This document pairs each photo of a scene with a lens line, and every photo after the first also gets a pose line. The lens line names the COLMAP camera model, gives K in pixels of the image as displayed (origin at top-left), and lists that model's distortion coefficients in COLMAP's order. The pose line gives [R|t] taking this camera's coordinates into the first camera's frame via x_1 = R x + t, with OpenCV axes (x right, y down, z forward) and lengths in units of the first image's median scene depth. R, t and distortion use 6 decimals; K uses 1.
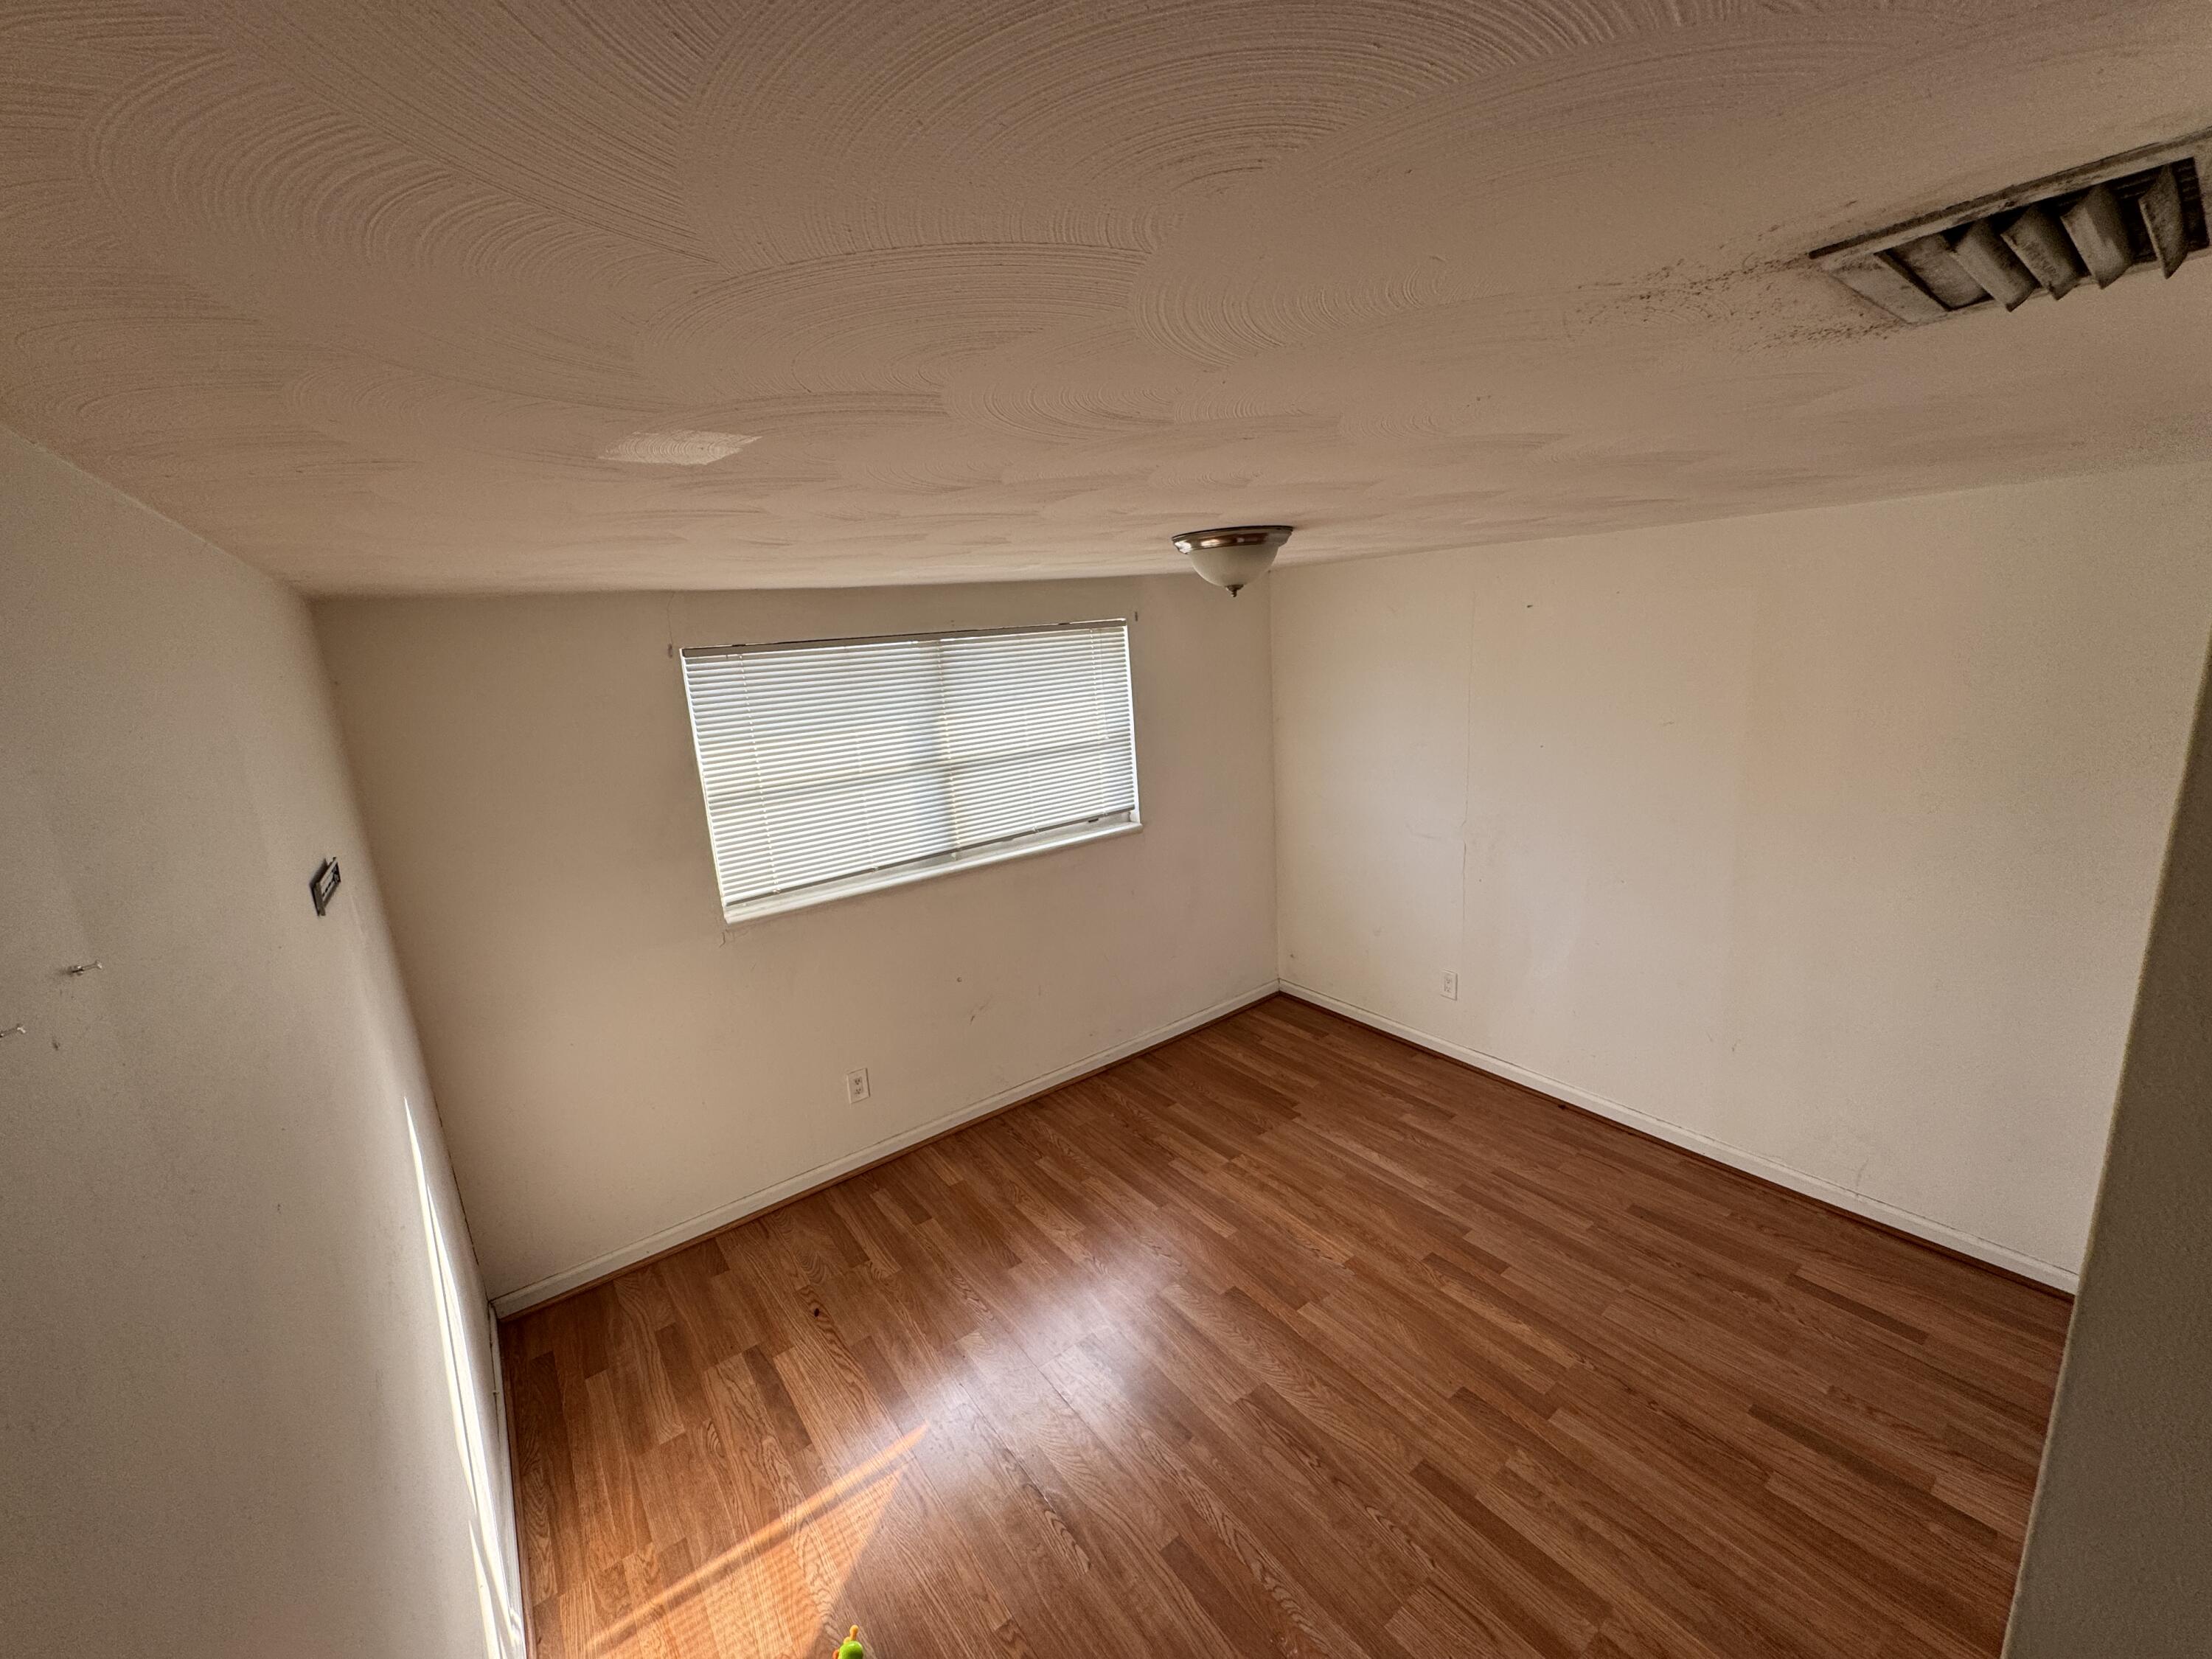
lens RADIAL K [[882.9, 0, 1108.5], [0, 882.9, 826.5], [0, 0, 1]] dist [0.002681, -0.000645]
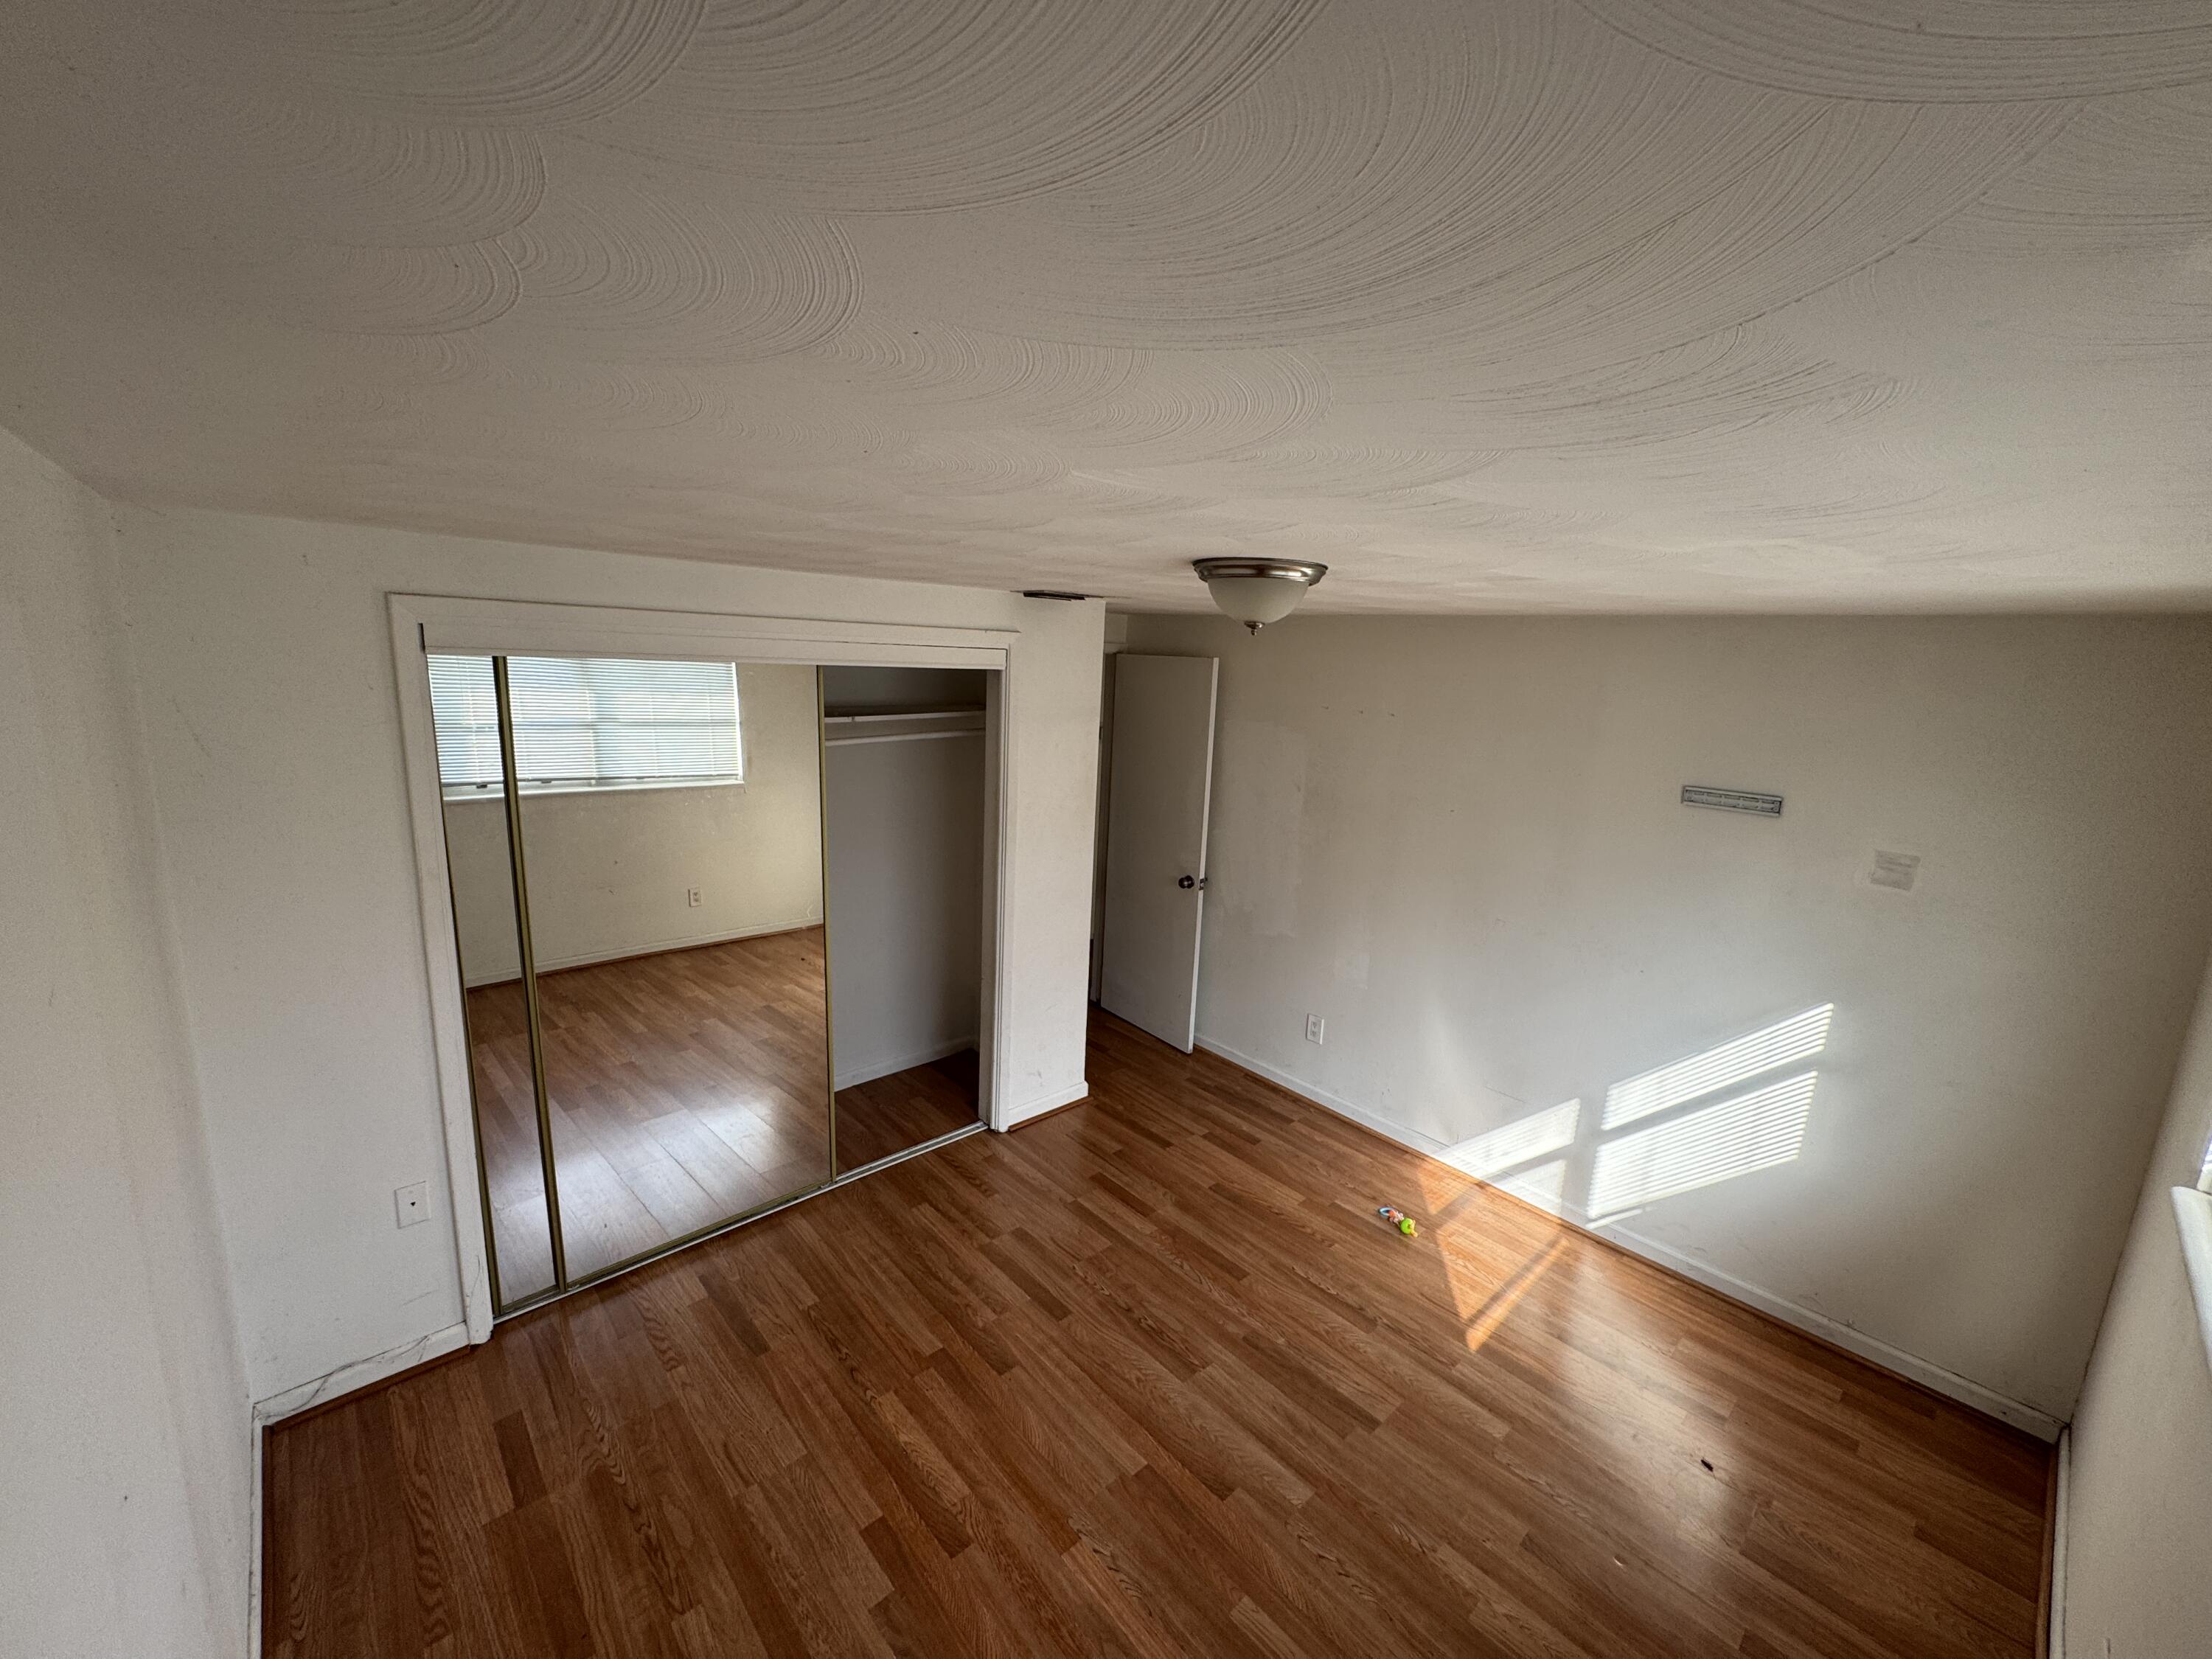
lens RADIAL K [[882.9, 0, 1104.0], [0, 882.9, 831.2], [0, 0, 1]] dist [0.002681, -0.000645]
pose [[-0.995206, 0.034368, -0.091562, 0.338809], [-0.006022, 0.912911, 0.408114, -0.390706], [0.097614, 0.406709, -0.908328, 1.653034]]
